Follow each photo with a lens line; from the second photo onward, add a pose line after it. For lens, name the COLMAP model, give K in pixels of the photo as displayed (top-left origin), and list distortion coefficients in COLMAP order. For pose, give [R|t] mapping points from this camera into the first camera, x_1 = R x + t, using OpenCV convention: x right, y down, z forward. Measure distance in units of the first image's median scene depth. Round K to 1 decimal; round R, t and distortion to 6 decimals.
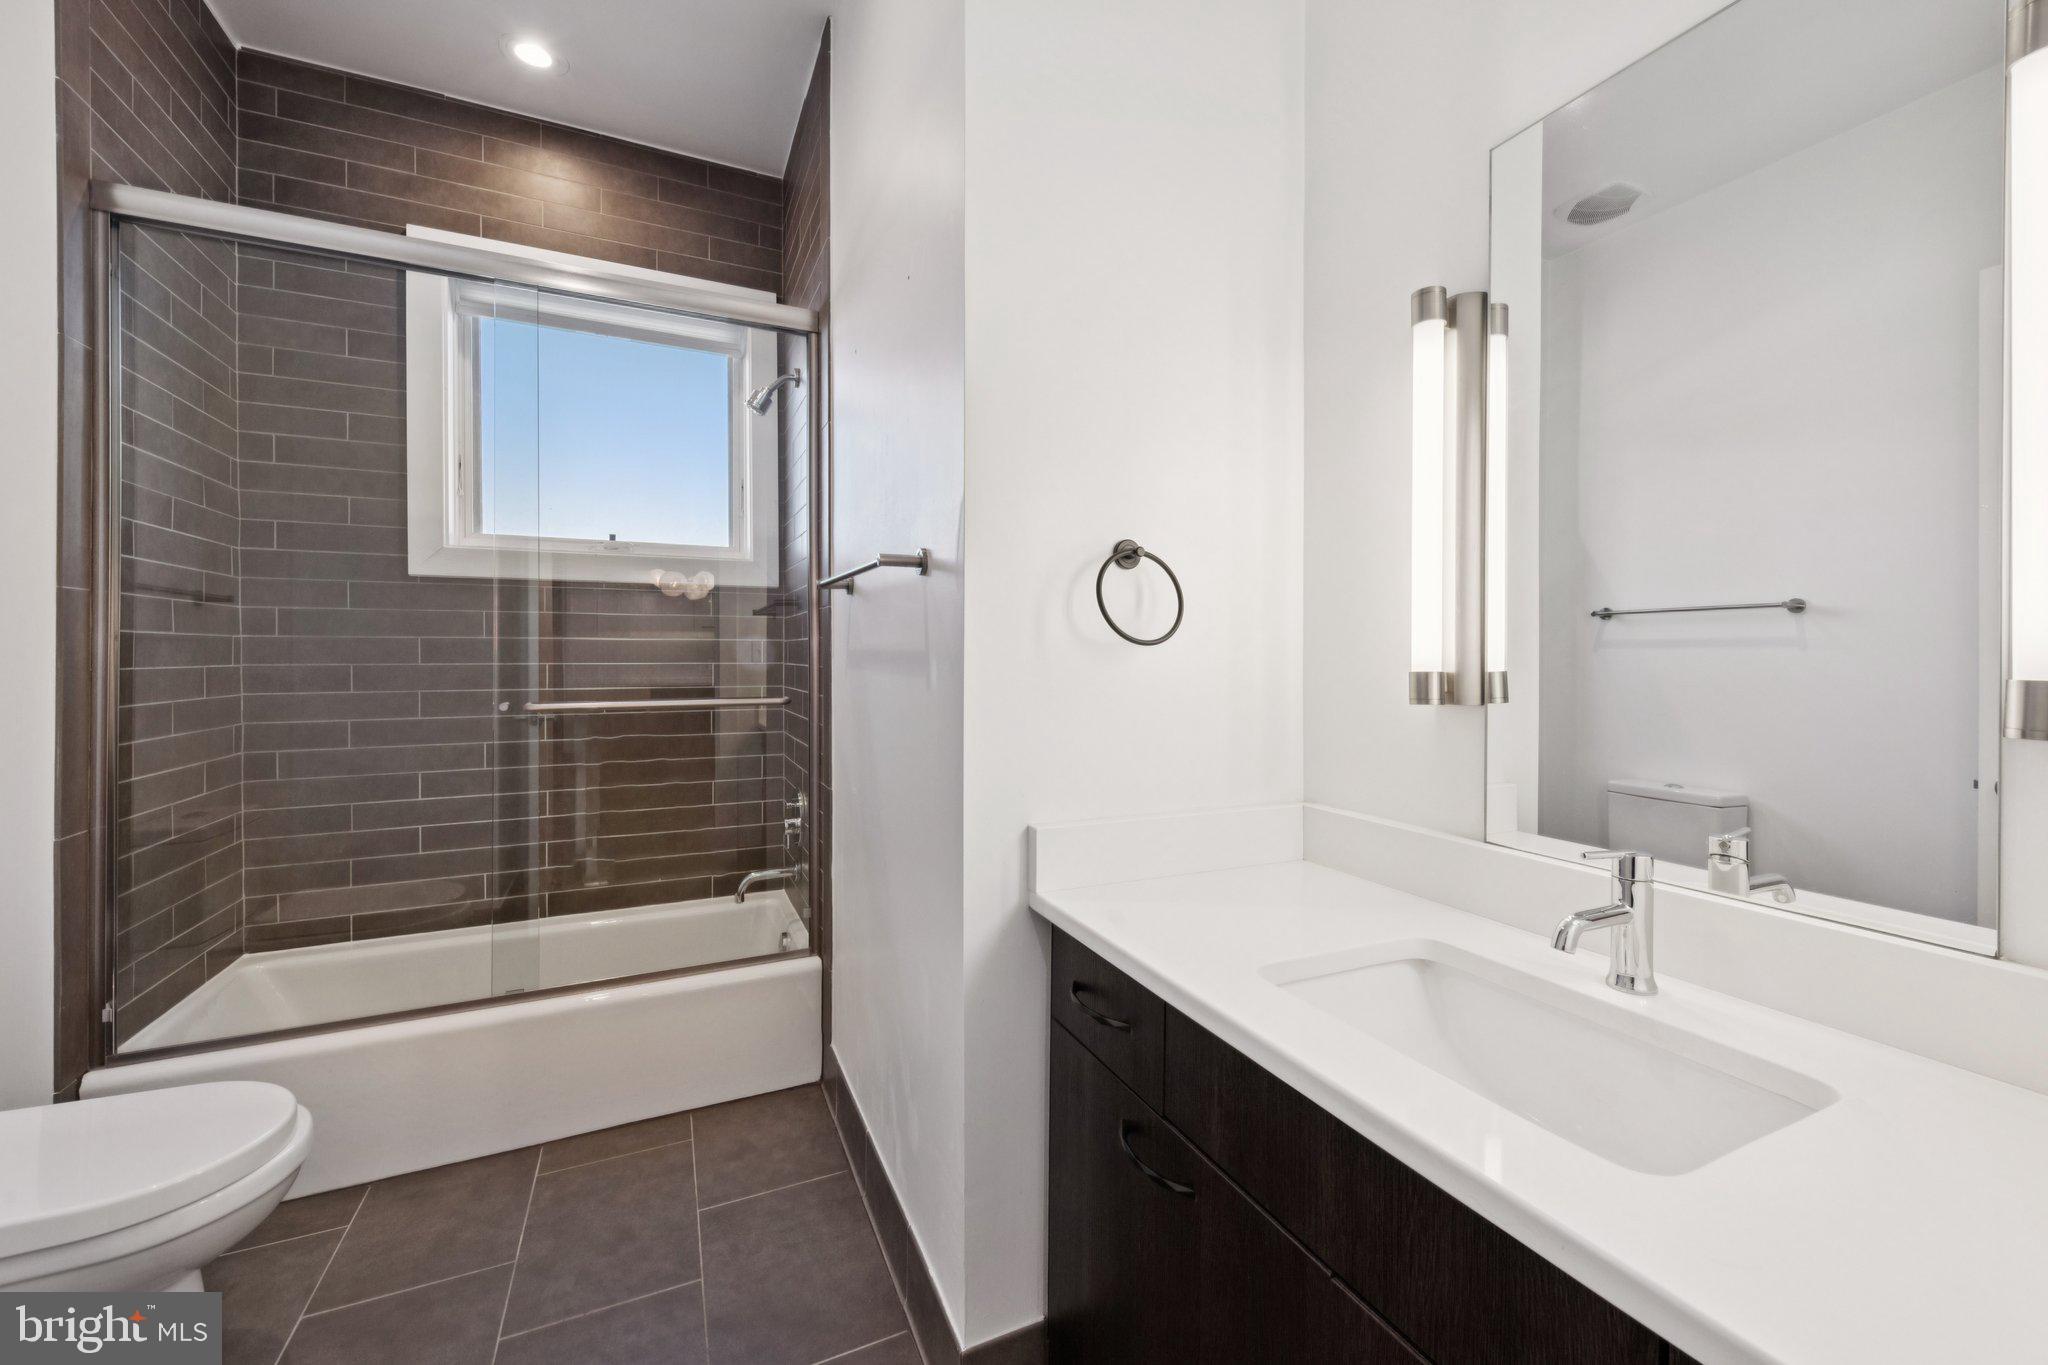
lens RADIAL K [[805.8, 0, 1030.3], [0, 805.8, 649.1], [0, 0, 1]] dist [0.001856, -0.000590]
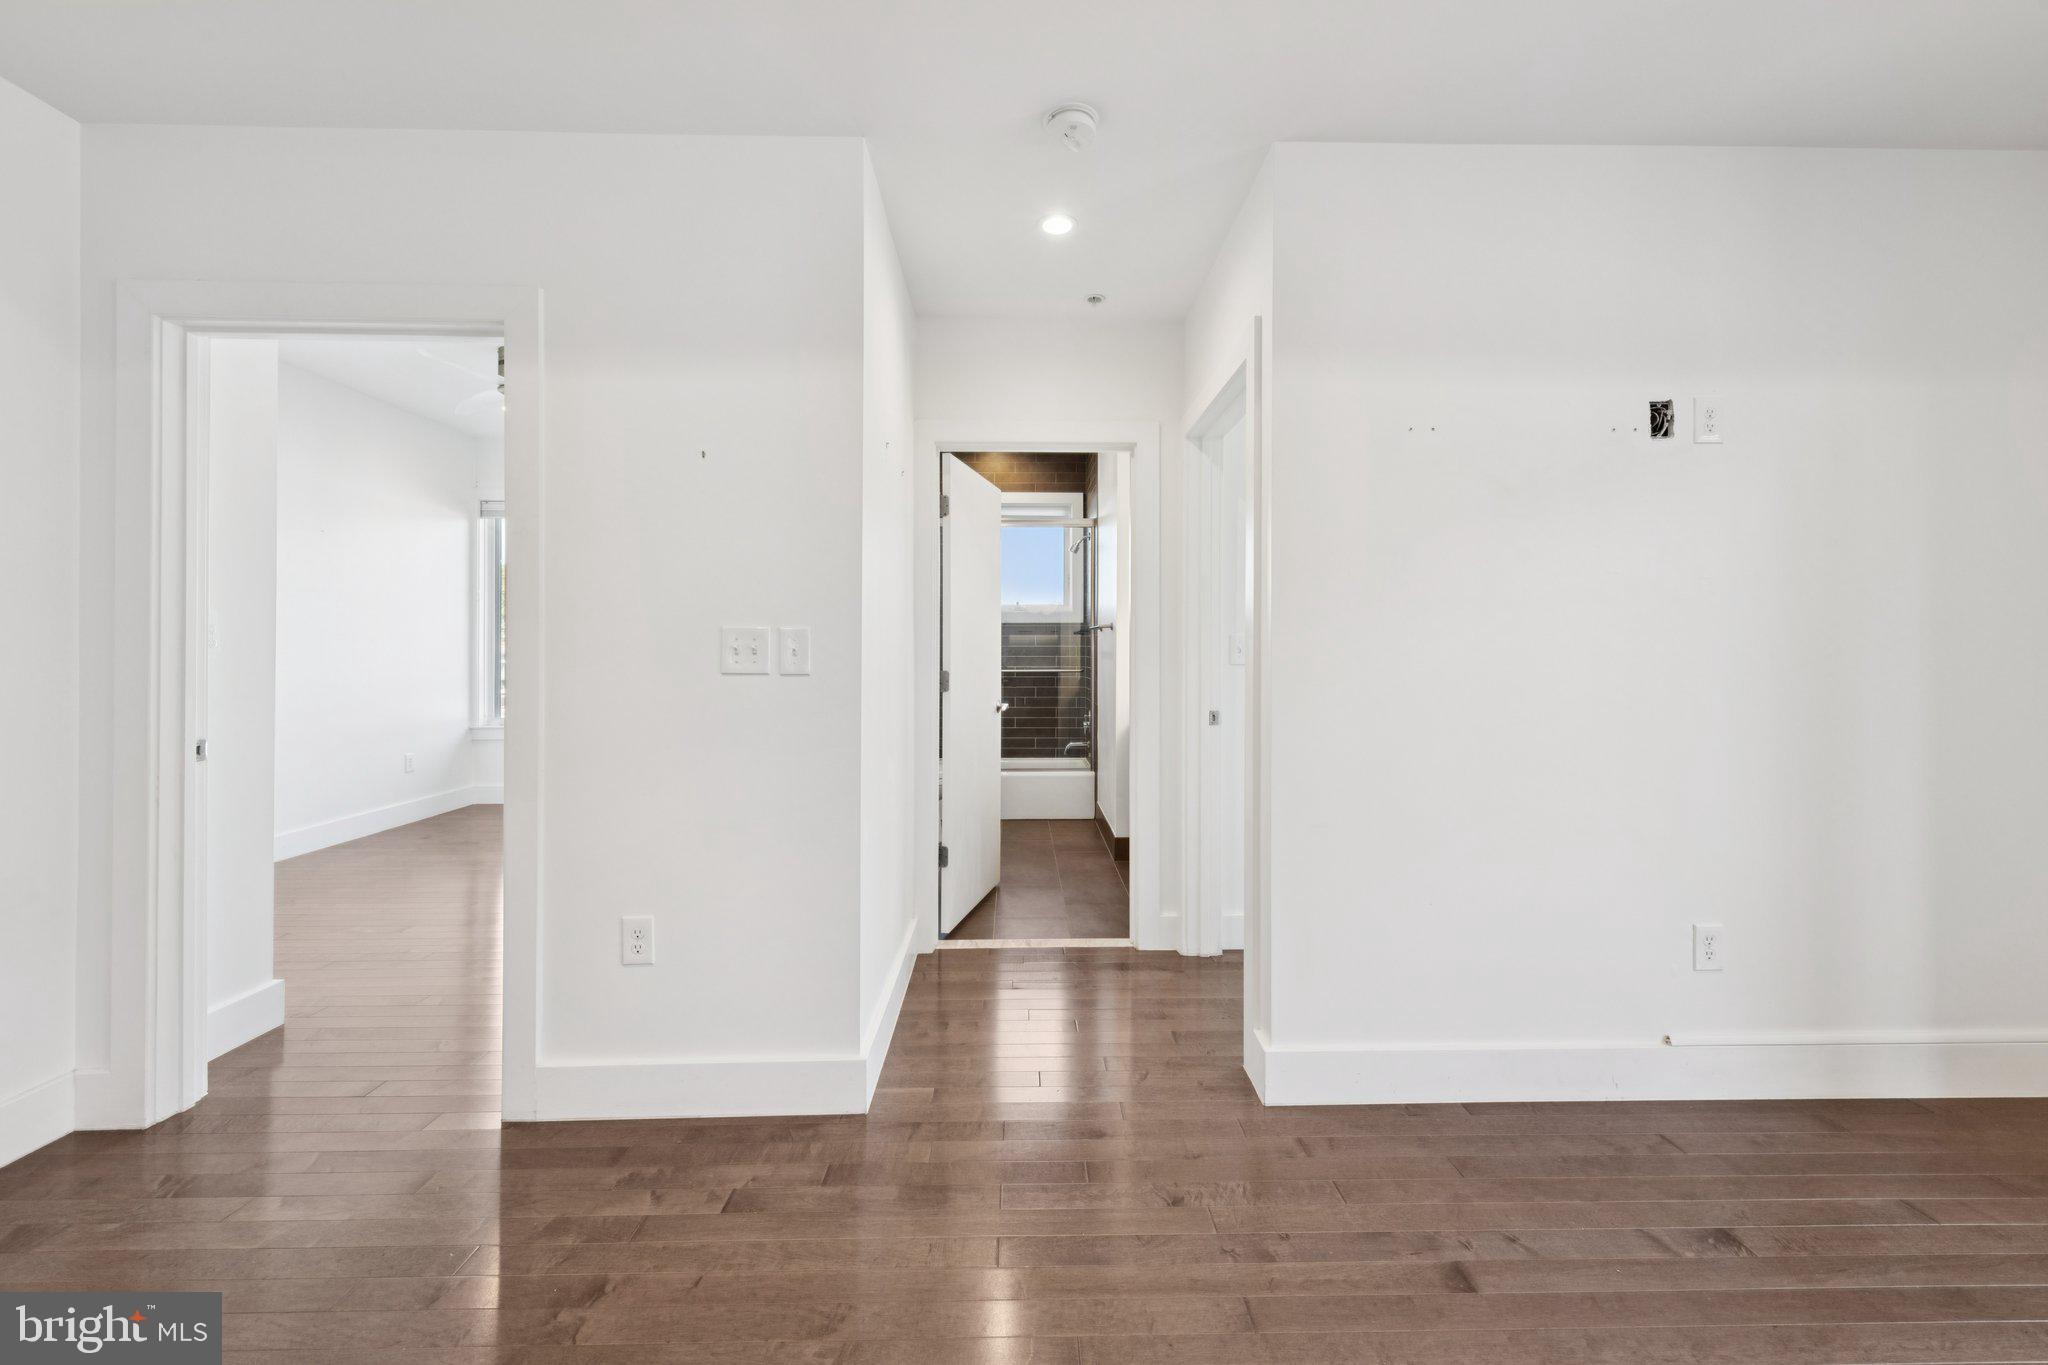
lens RADIAL K [[805.8, 0, 1022.7], [0, 805.8, 650.4], [0, 0, 1]] dist [0.001856, -0.000590]
pose [[0.910043, 0.002568, -0.414506, 0.530091], [-0.003448, 0.999993, -0.001375, 0.004259], [0.414499, 0.002680, 0.910046, -1.274232]]
